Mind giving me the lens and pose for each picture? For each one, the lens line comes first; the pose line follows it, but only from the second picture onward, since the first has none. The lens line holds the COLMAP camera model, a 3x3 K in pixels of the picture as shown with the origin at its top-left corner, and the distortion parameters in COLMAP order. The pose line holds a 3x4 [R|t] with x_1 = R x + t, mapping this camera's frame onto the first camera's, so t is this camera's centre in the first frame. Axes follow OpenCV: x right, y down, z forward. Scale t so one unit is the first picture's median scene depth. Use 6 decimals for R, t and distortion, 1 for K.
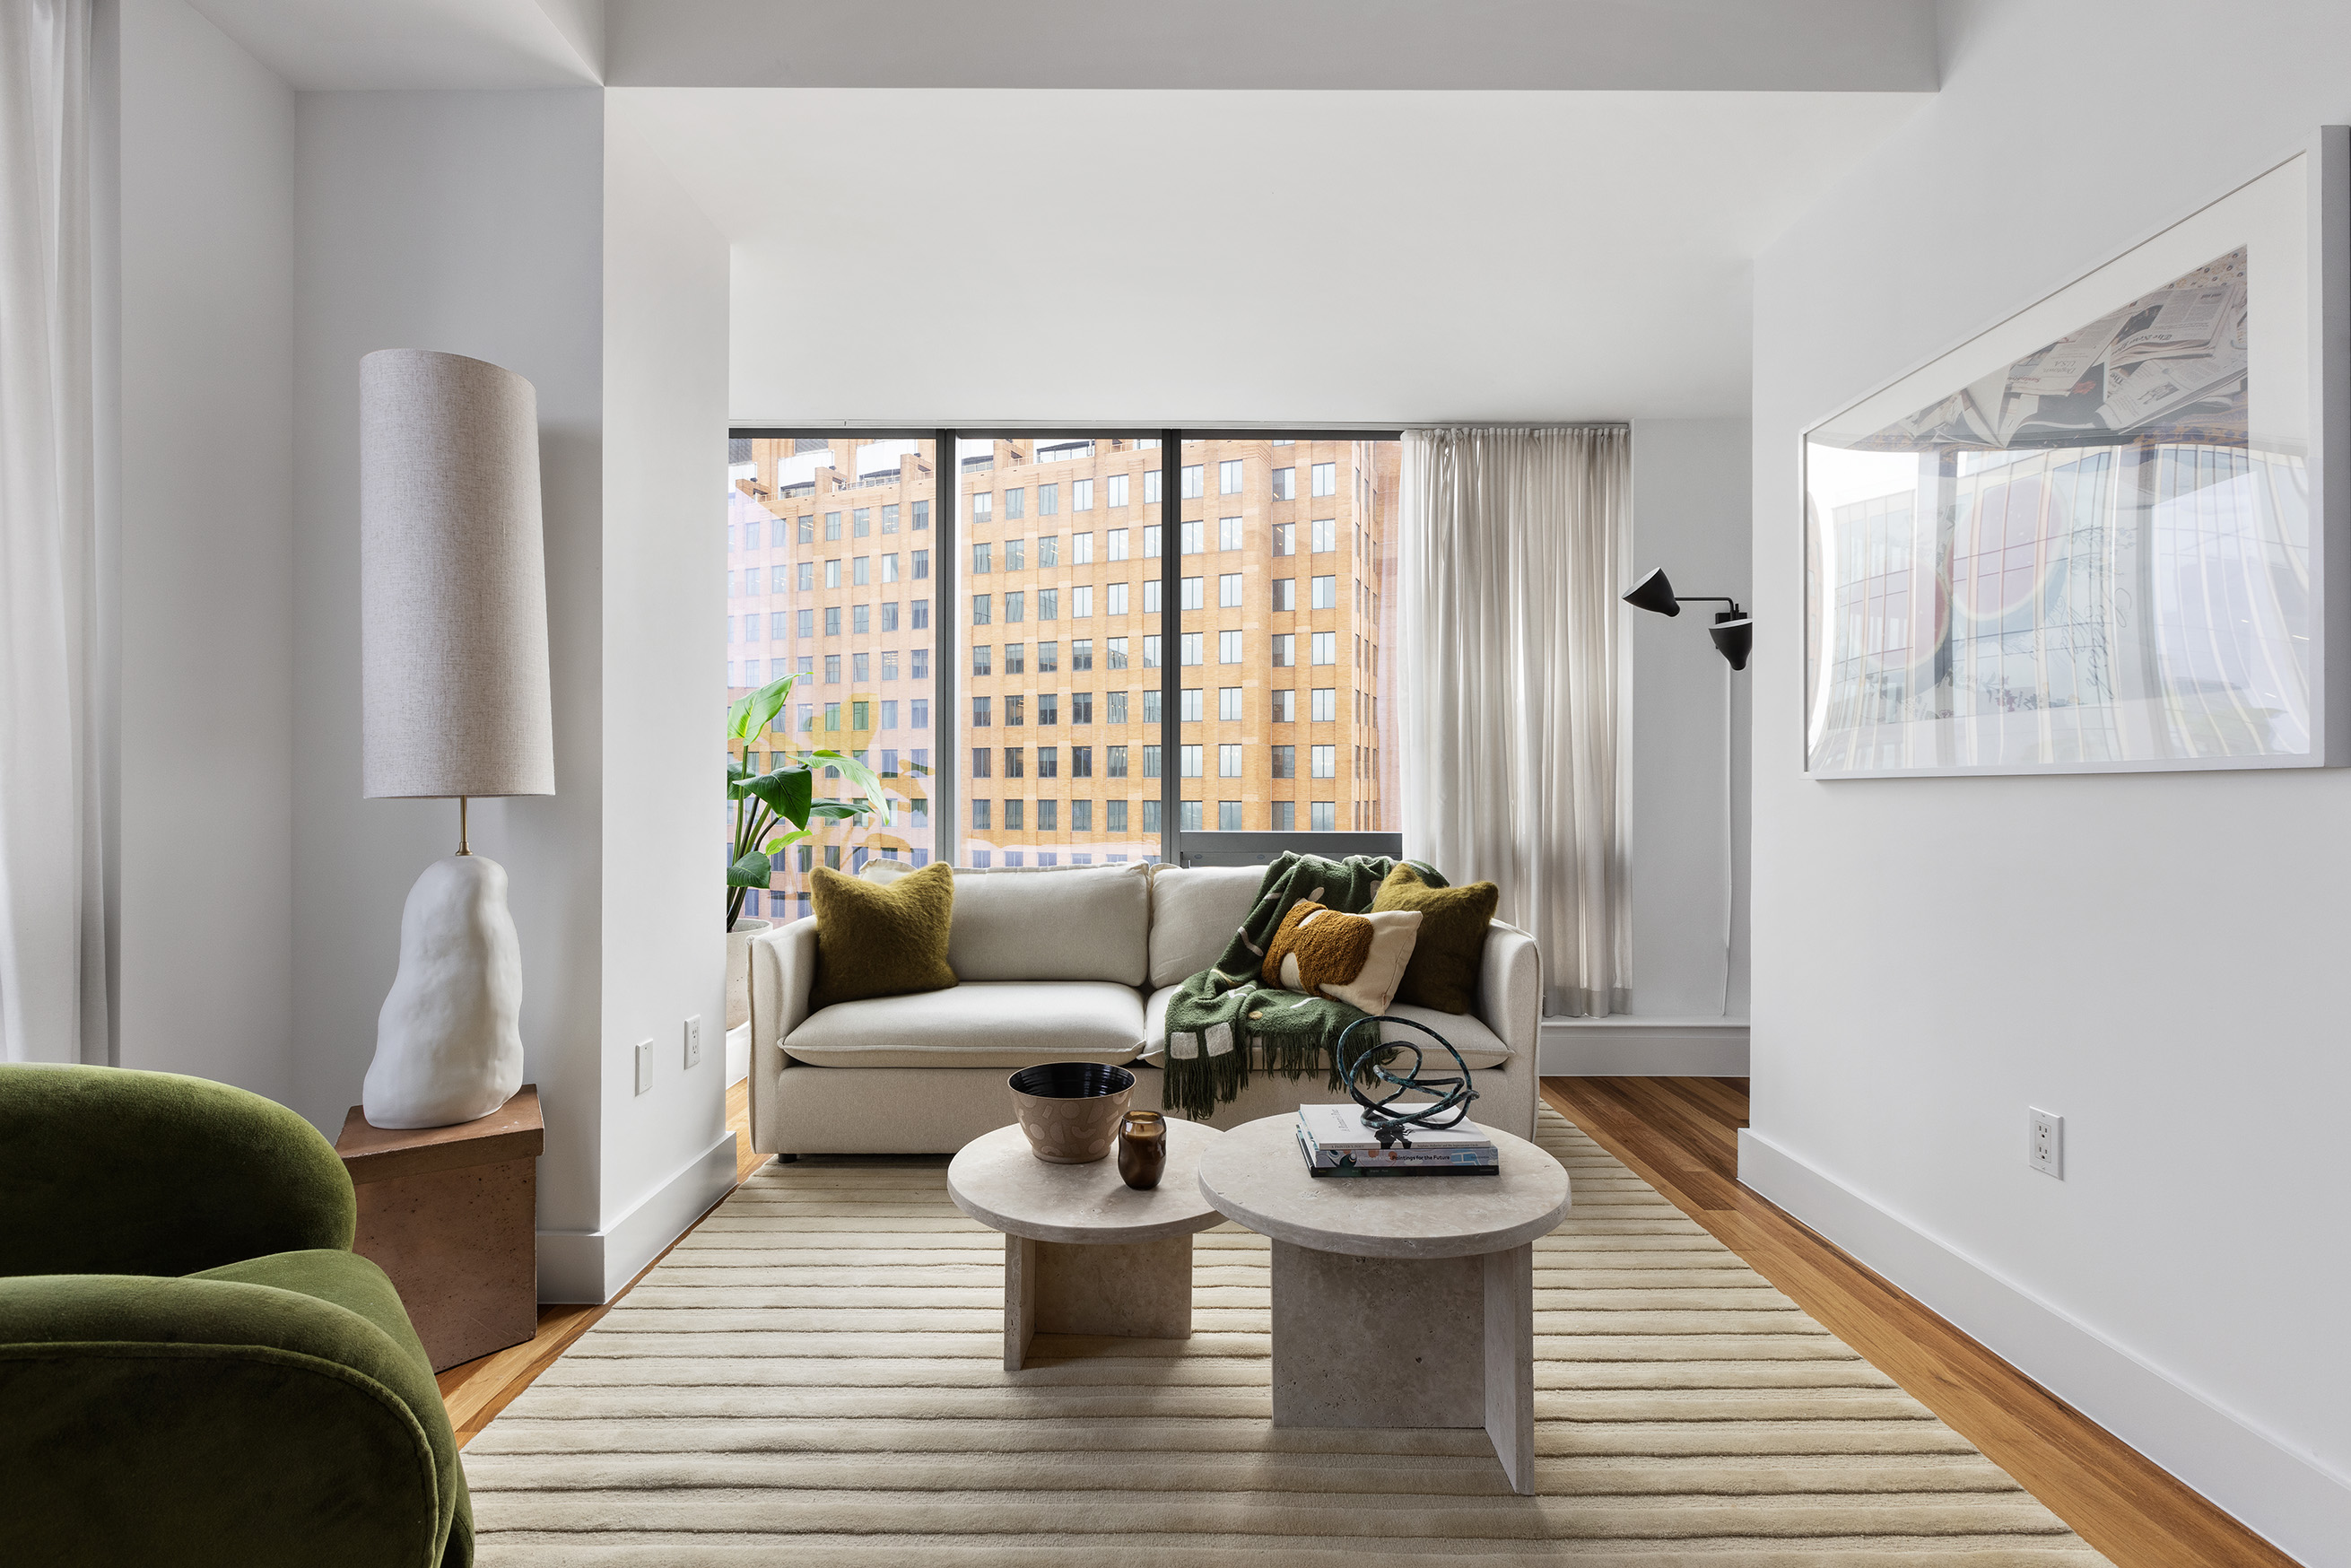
lens RADIAL K [[1039.3, 0, 1183.6], [0, 1039.3, 809.5], [0, 0, 1]] dist [-0.002955, 0.000257]
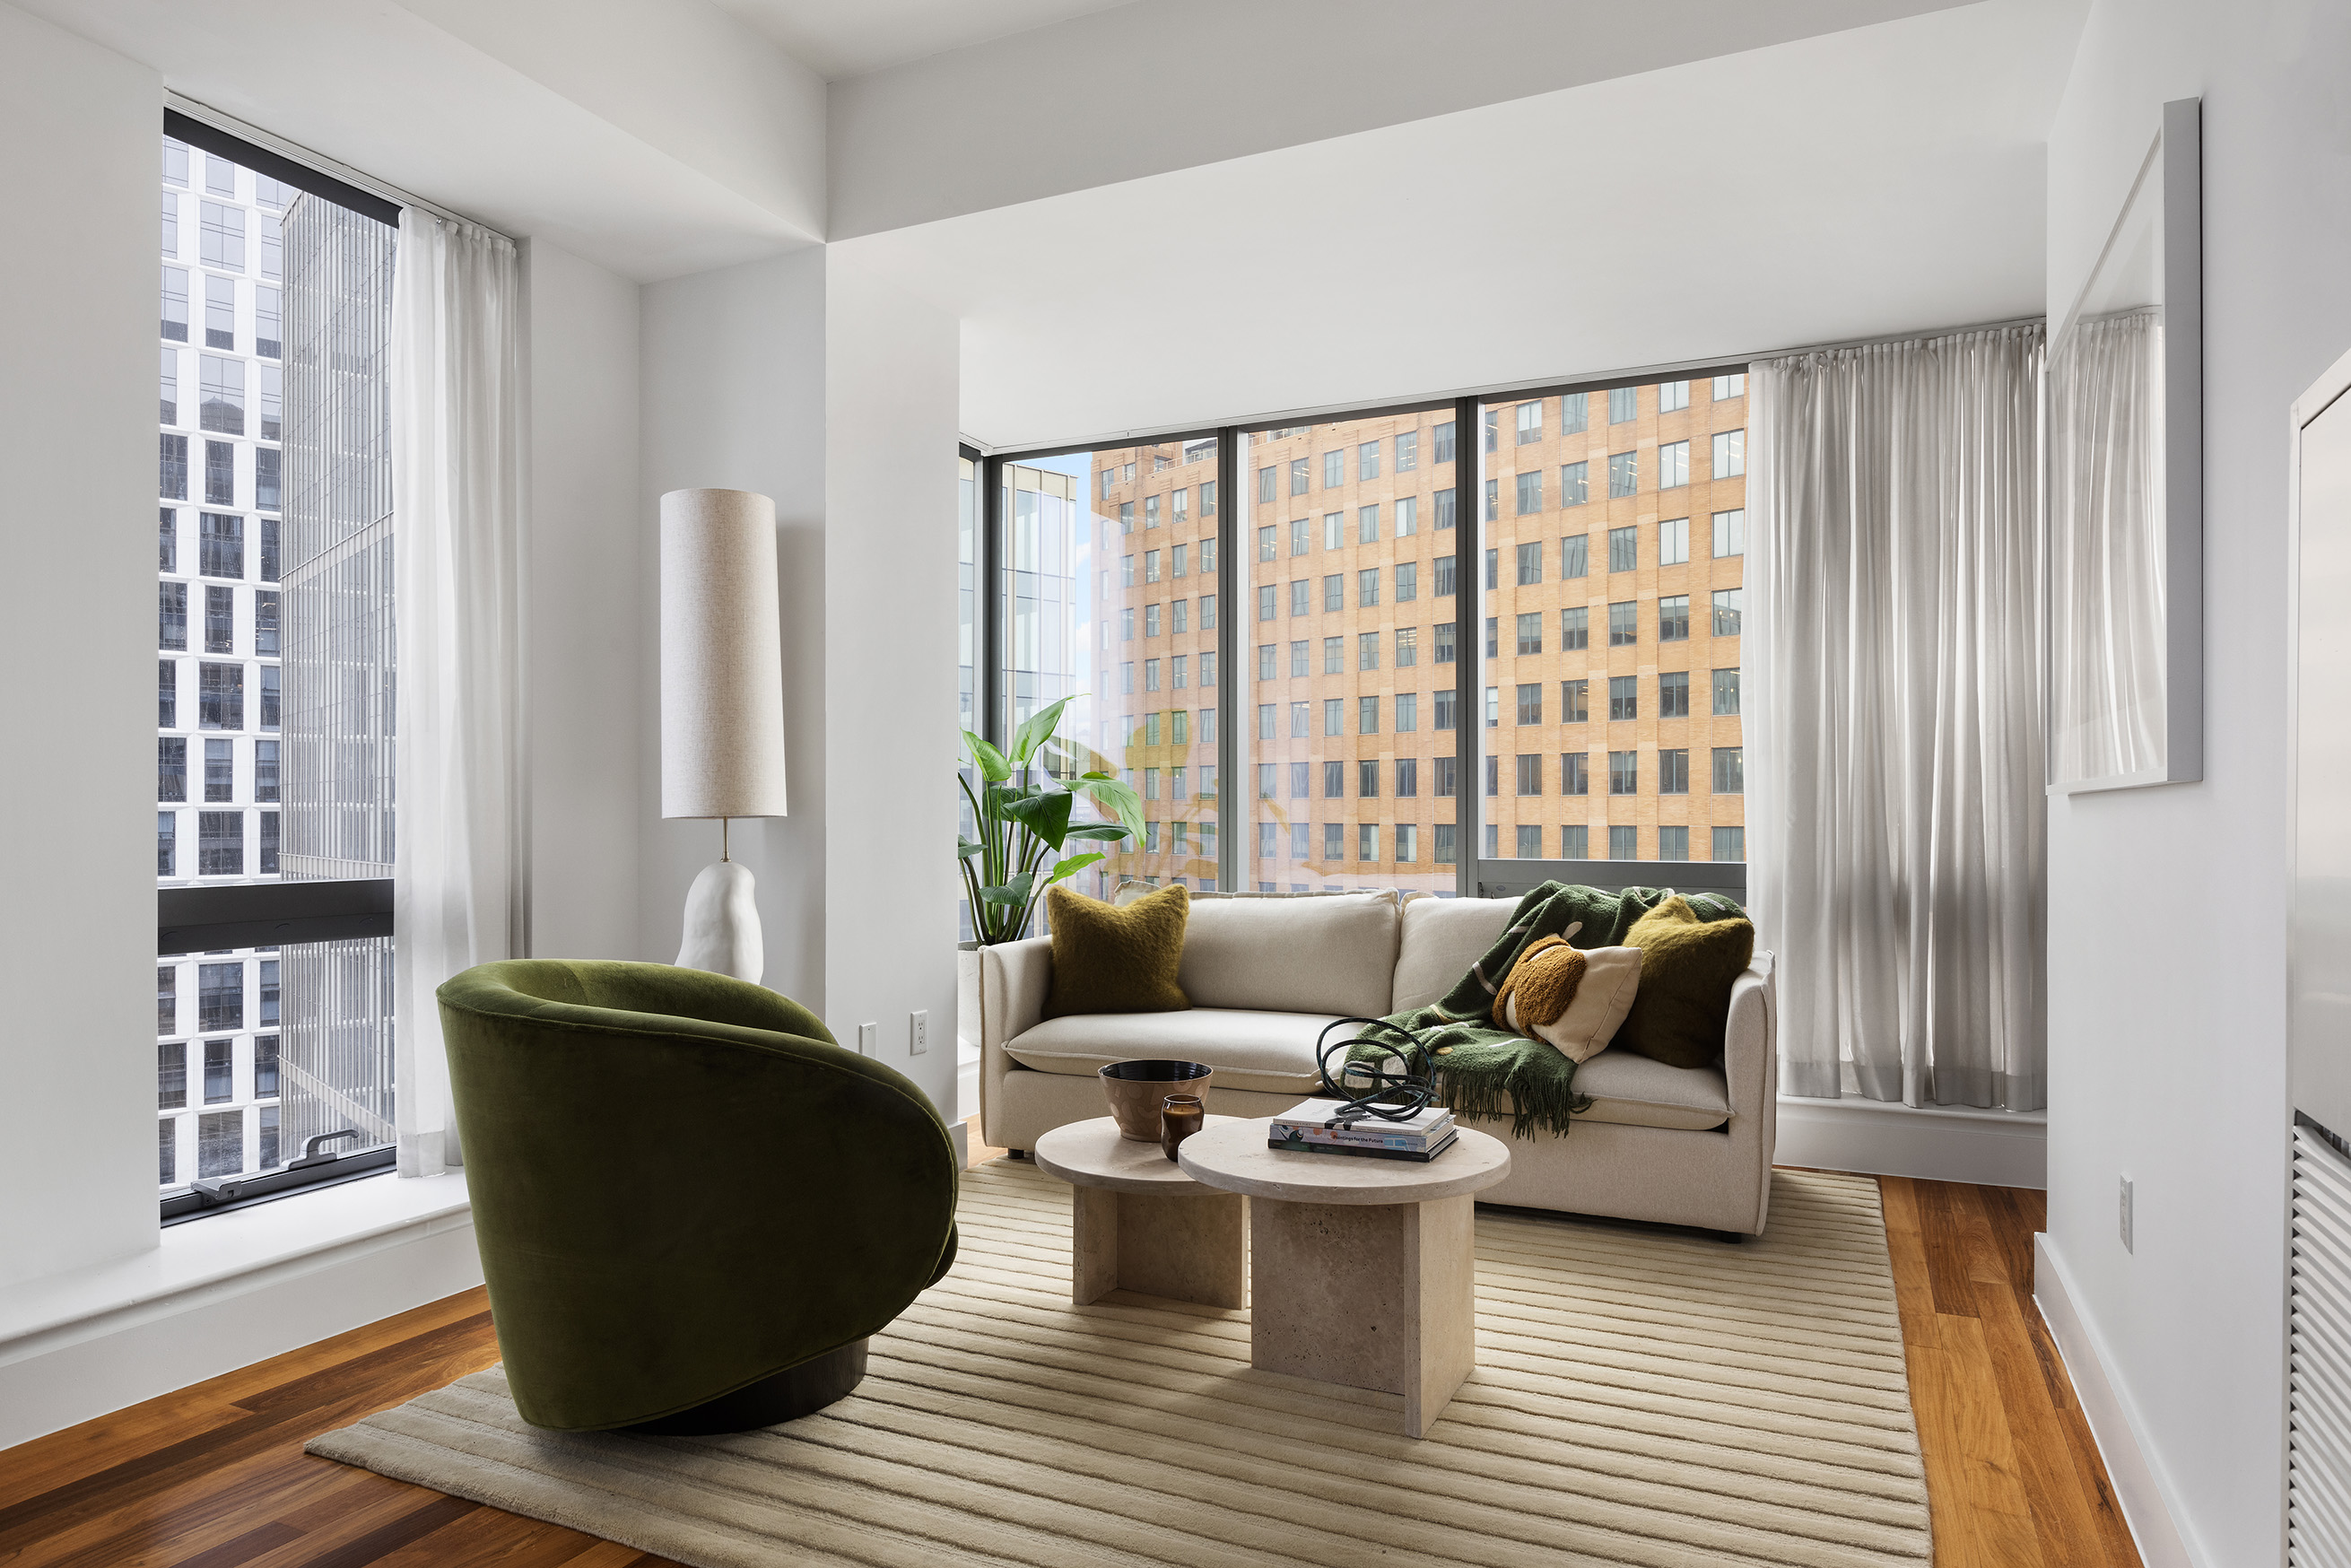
lens RADIAL K [[1454.1, 0, 1201.2], [0, 1454.1, 853.3], [0, 0, 1]] dist [-0.009894, 0.000641]
pose [[0.907109, 0.008189, -0.420815, 0.404641], [-0.004217, 0.999937, 0.010370, 0.007163], [0.420874, -0.007632, 0.907087, -0.268320]]
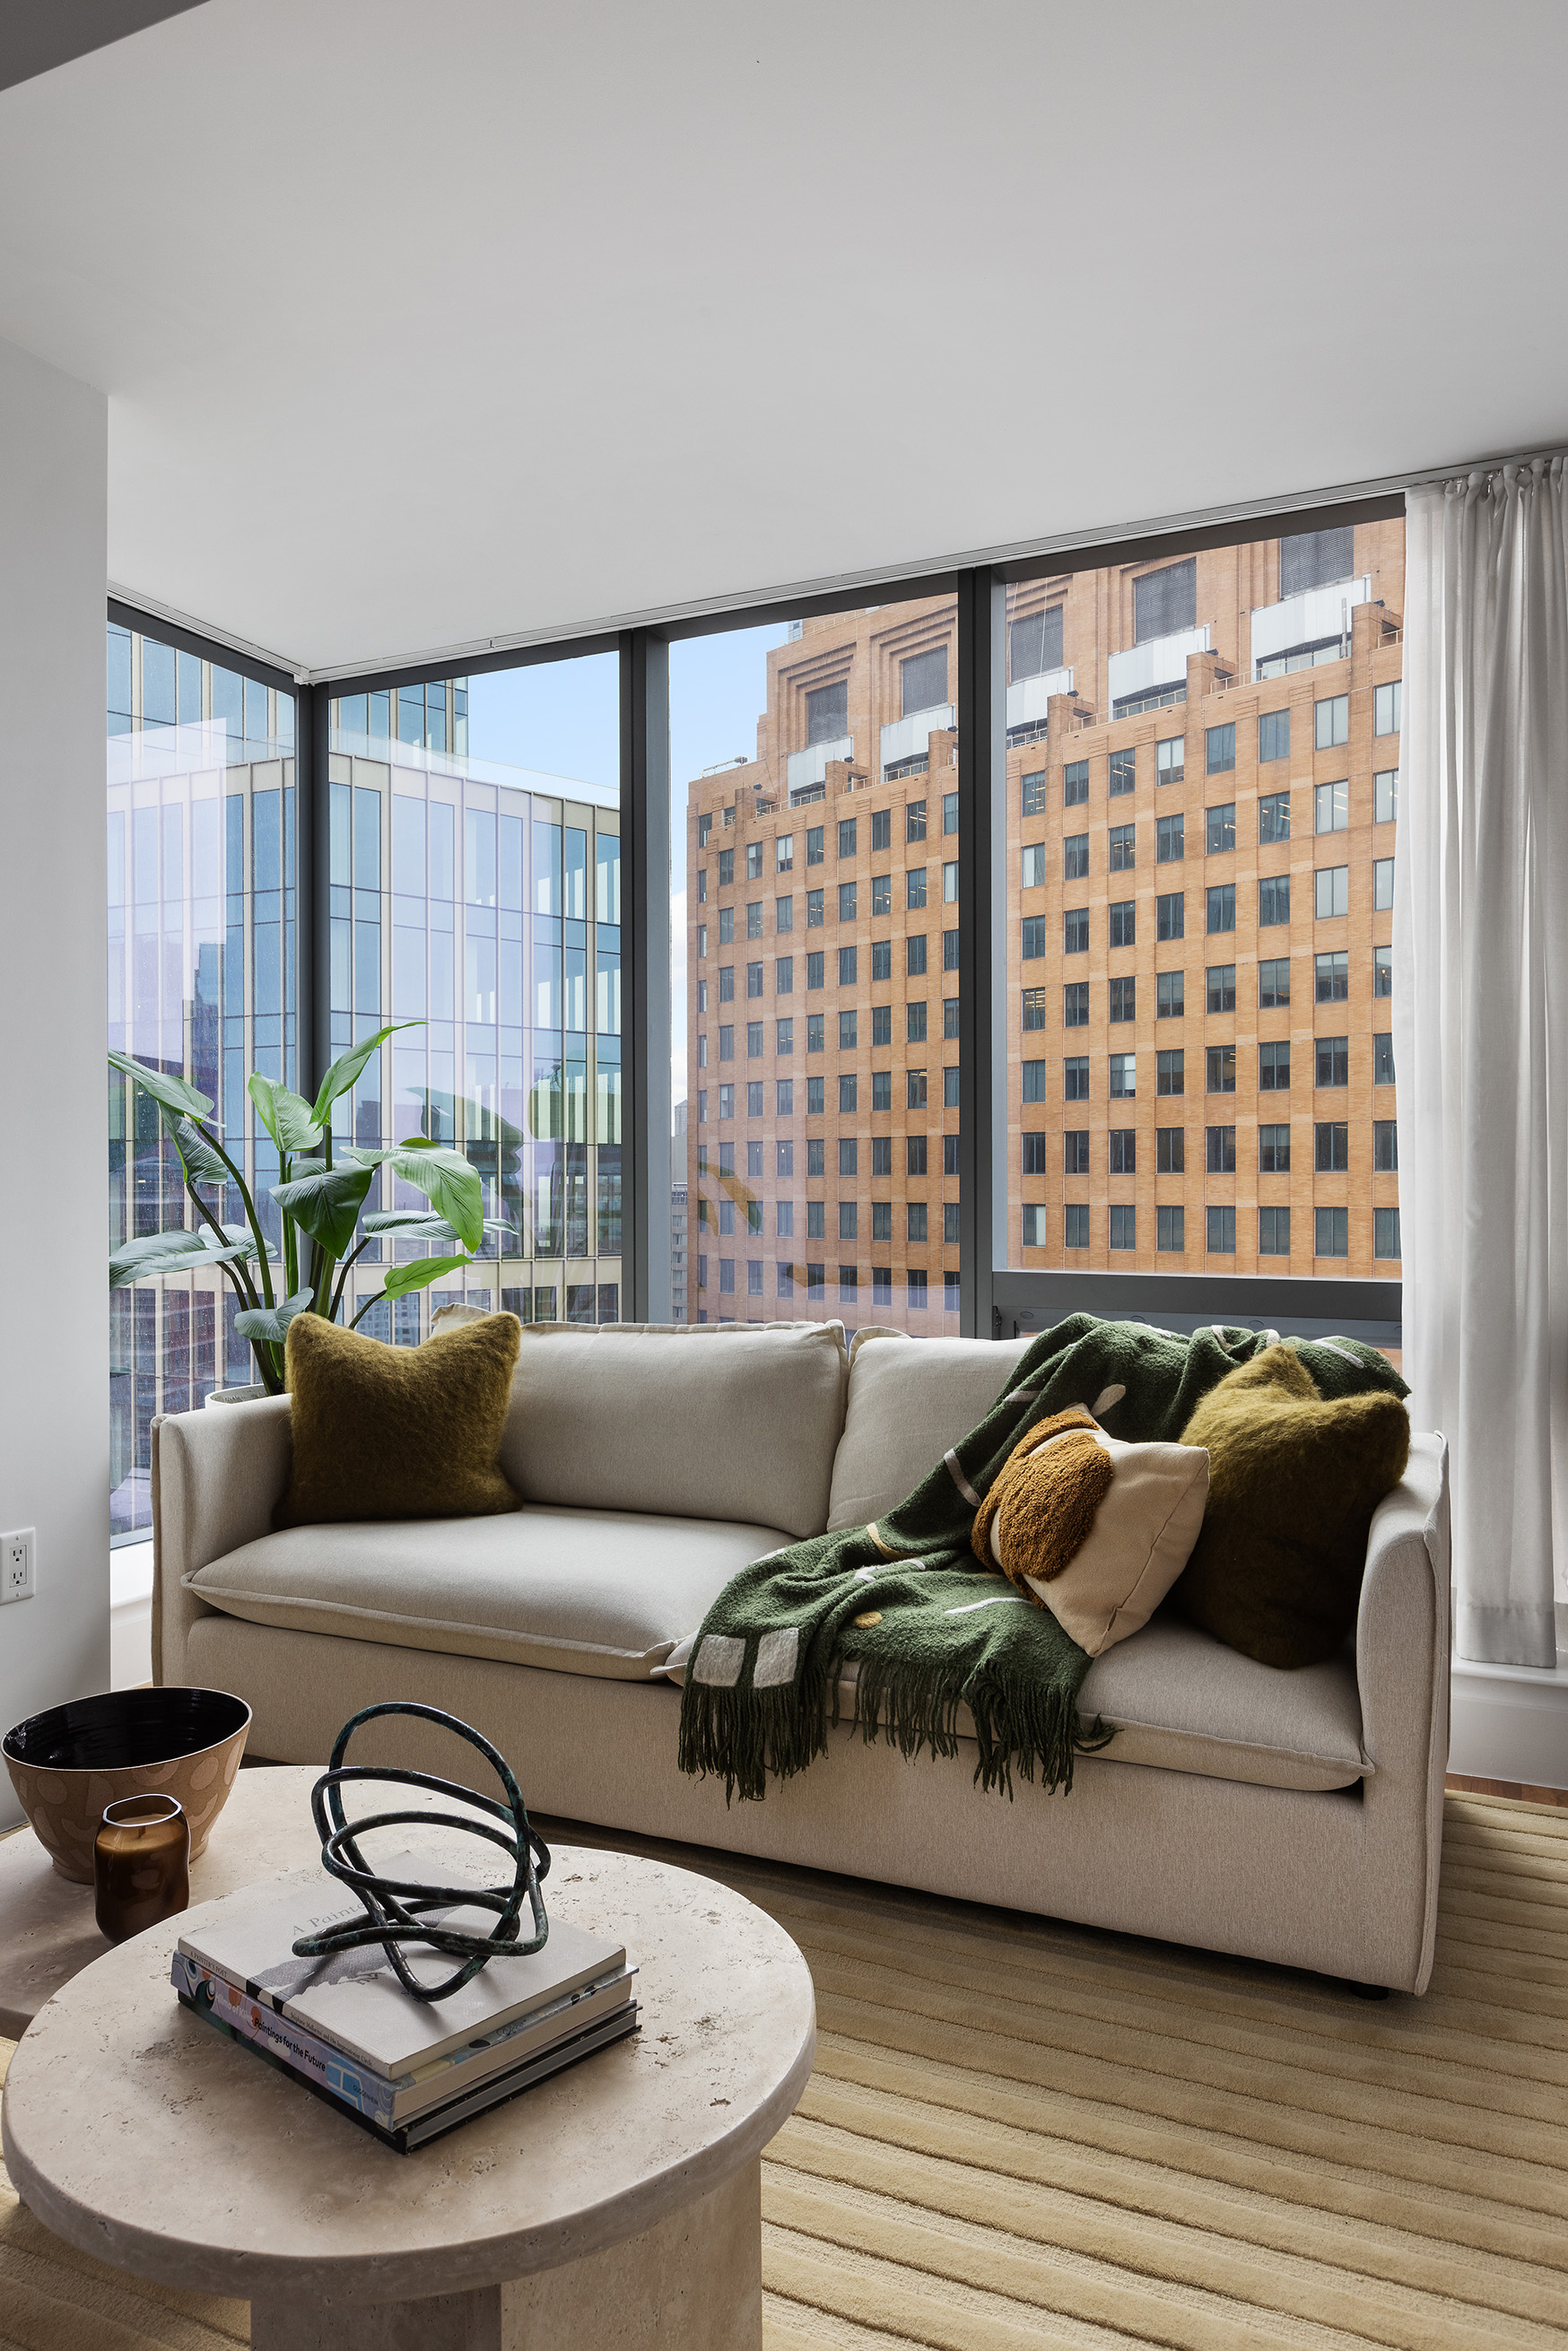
lens RADIAL K [[1553.5, 0, 798.8], [0, 1553.5, 1213.8], [0, 0, 1]] dist [0.000972, 0.000246]
pose [[0.899528, 0.005878, -0.436824, 0.372685], [-0.007699, 0.999967, -0.002399, -0.009357], [0.436796, 0.005521, 0.899544, 0.251488]]
